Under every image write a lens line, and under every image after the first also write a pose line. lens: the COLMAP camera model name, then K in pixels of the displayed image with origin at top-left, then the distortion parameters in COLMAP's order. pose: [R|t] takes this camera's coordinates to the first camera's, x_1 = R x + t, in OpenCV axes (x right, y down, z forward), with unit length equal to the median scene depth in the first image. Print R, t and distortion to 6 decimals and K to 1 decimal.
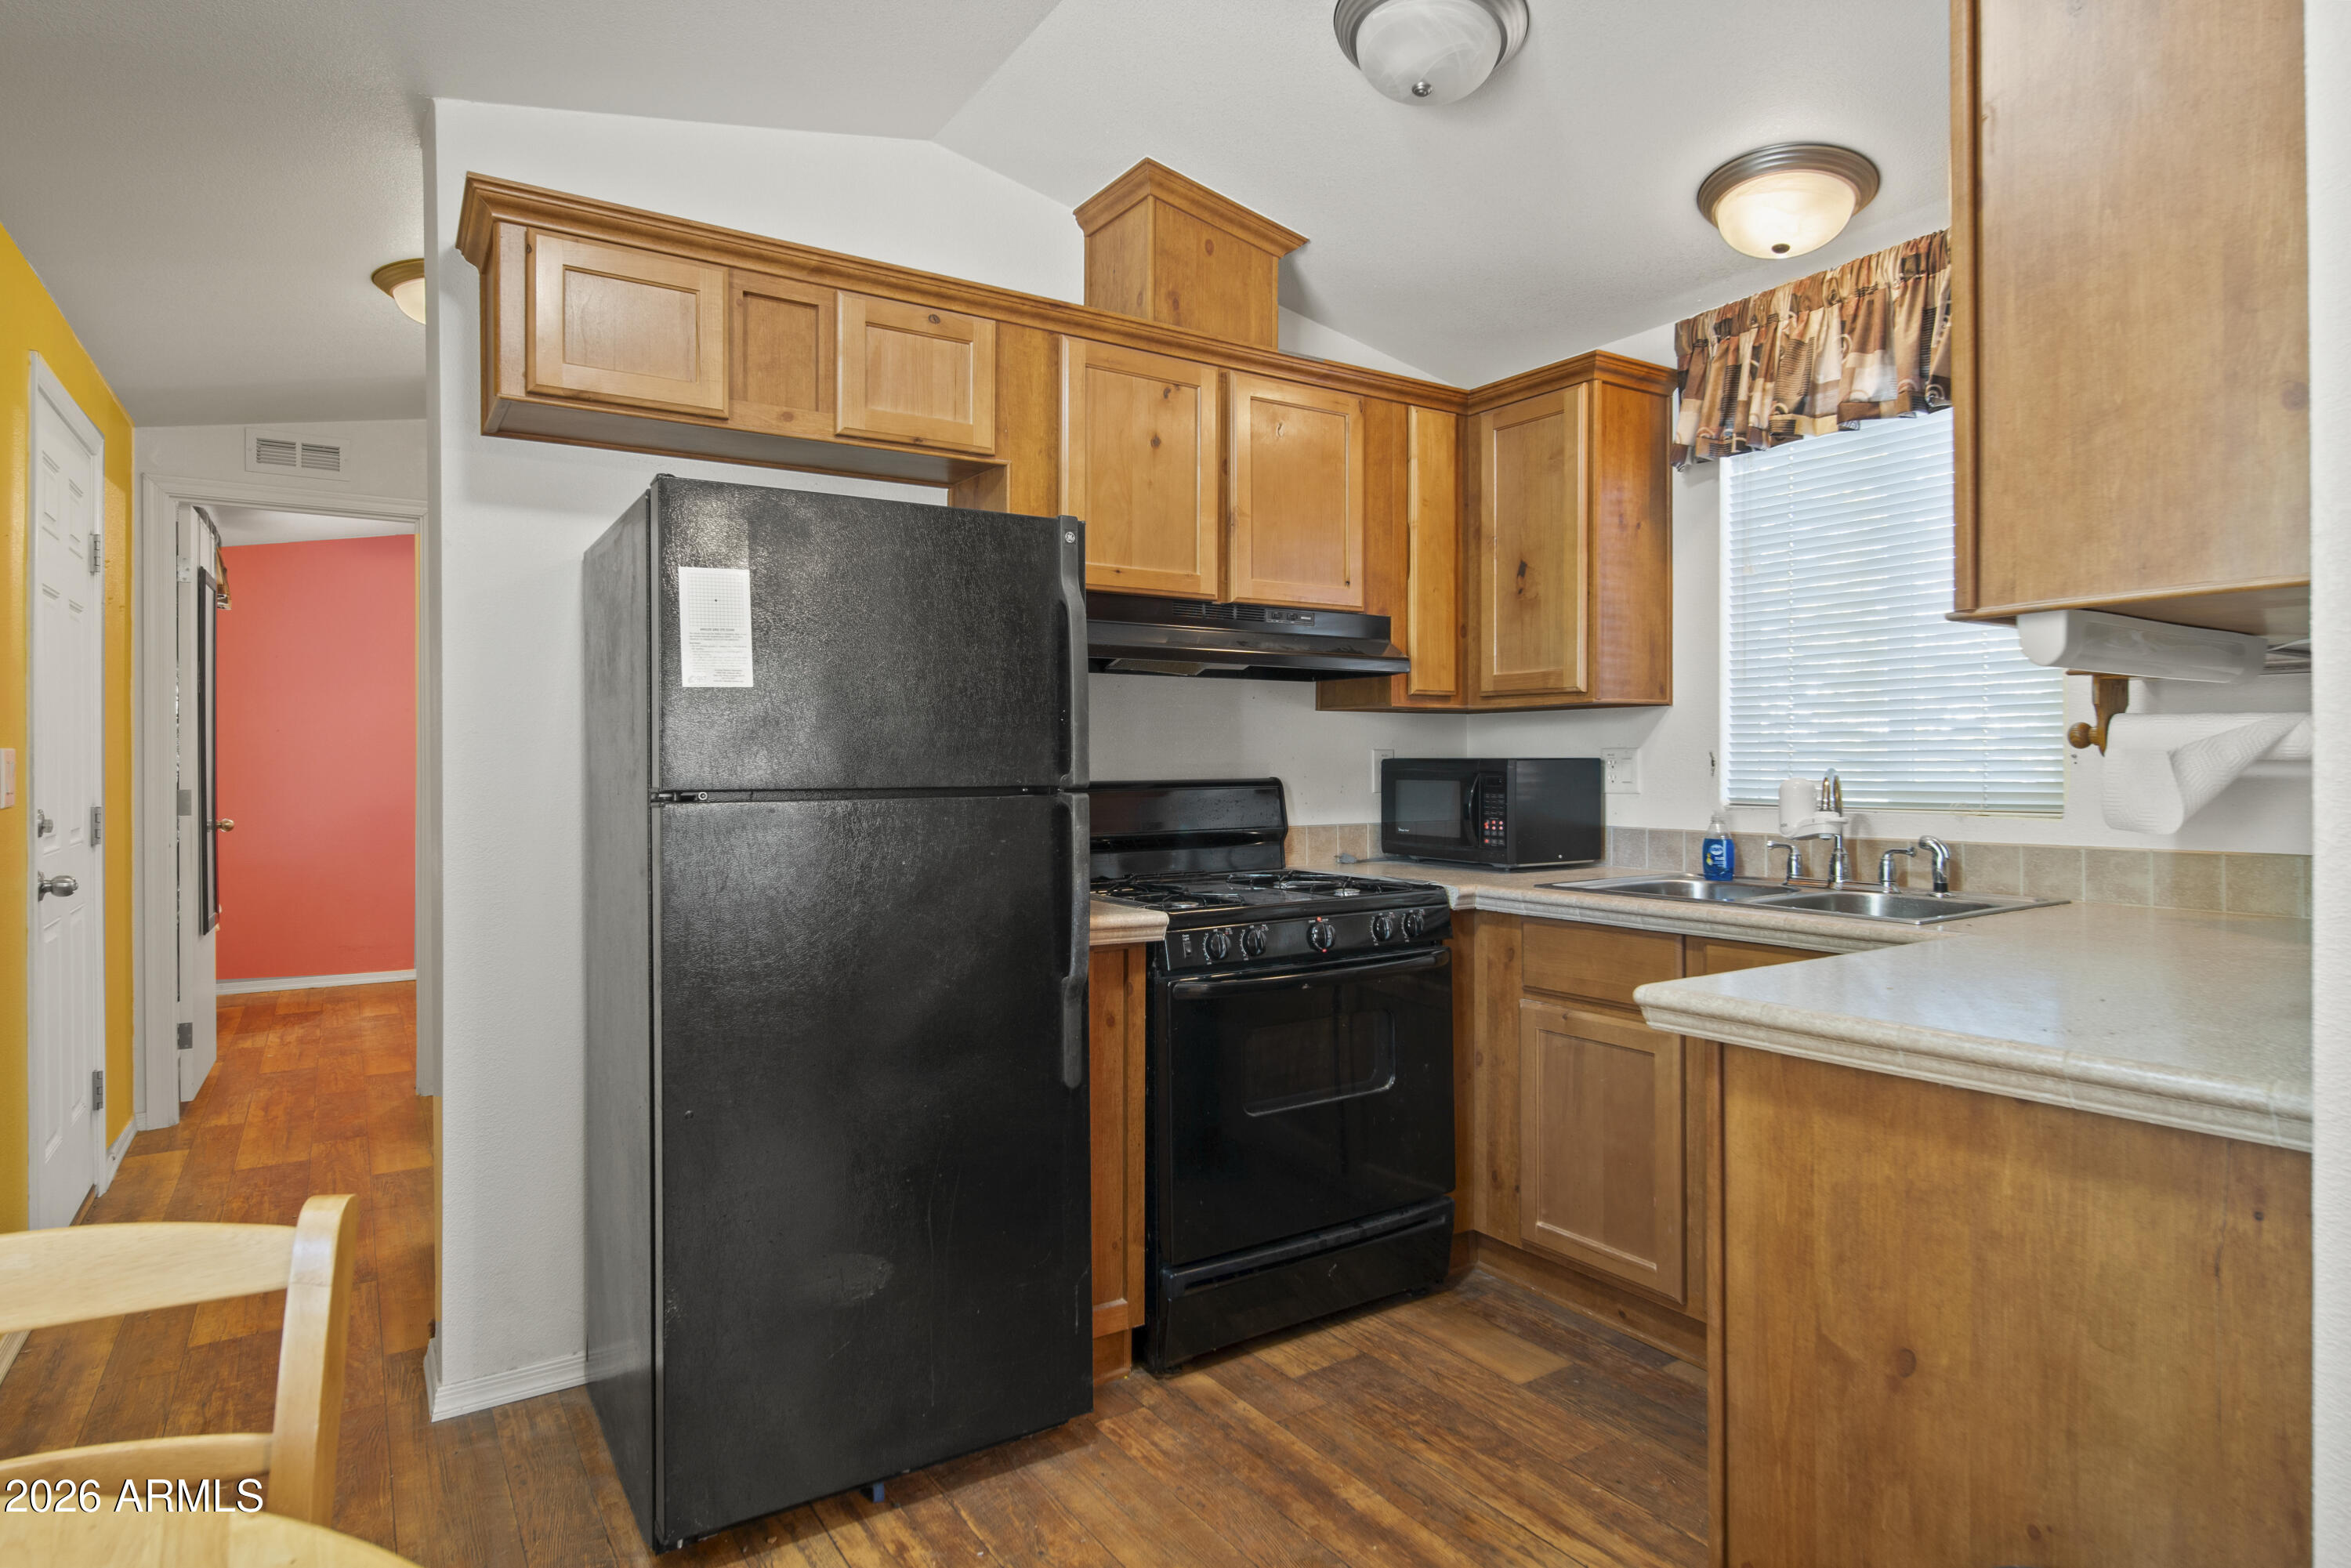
lens RADIAL K [[1273.4, 0, 1171.6], [0, 1273.4, 771.3], [0, 0, 1]] dist [-0.004204, 0.002249]
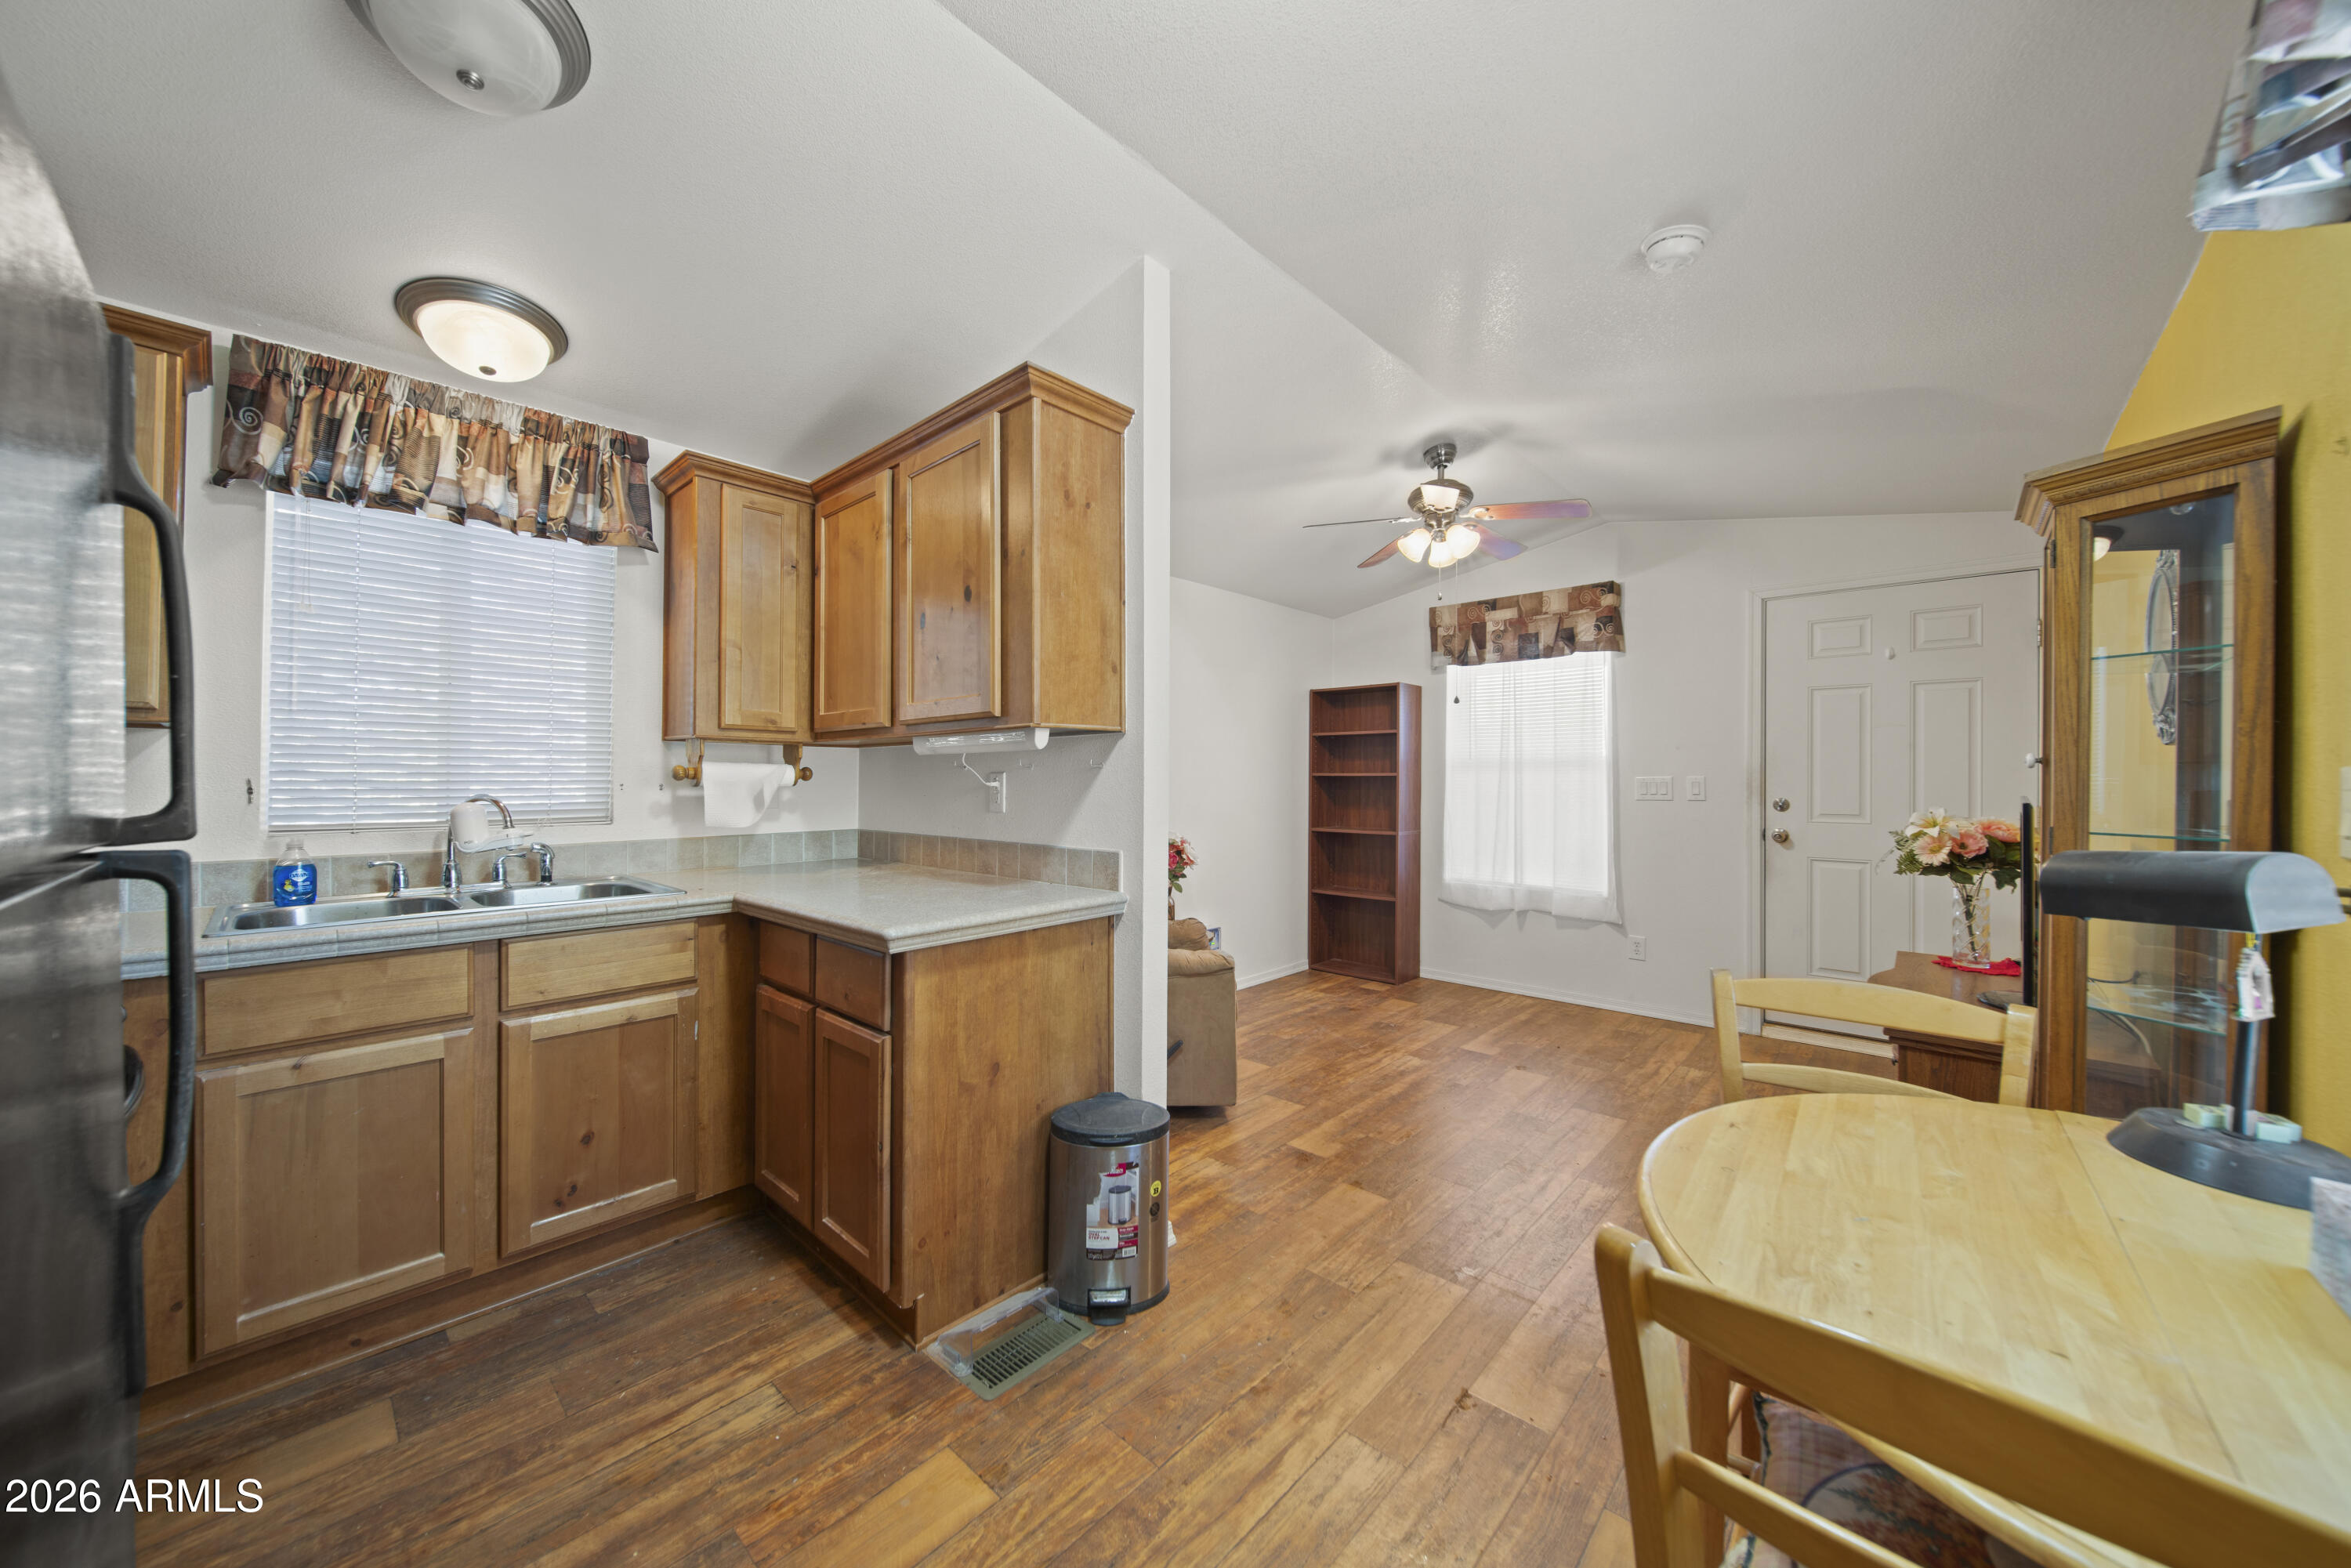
lens RADIAL K [[821.9, 0, 1172.2], [0, 821.9, 782.4], [0, 0, 1]] dist [-0.004791, -0.000141]
pose [[-0.241165, 0.001789, 0.970482, -0.498295], [0.009553, 0.999954, 0.000530, -0.009402], [-0.970437, 0.009399, -0.241171, 0.619946]]
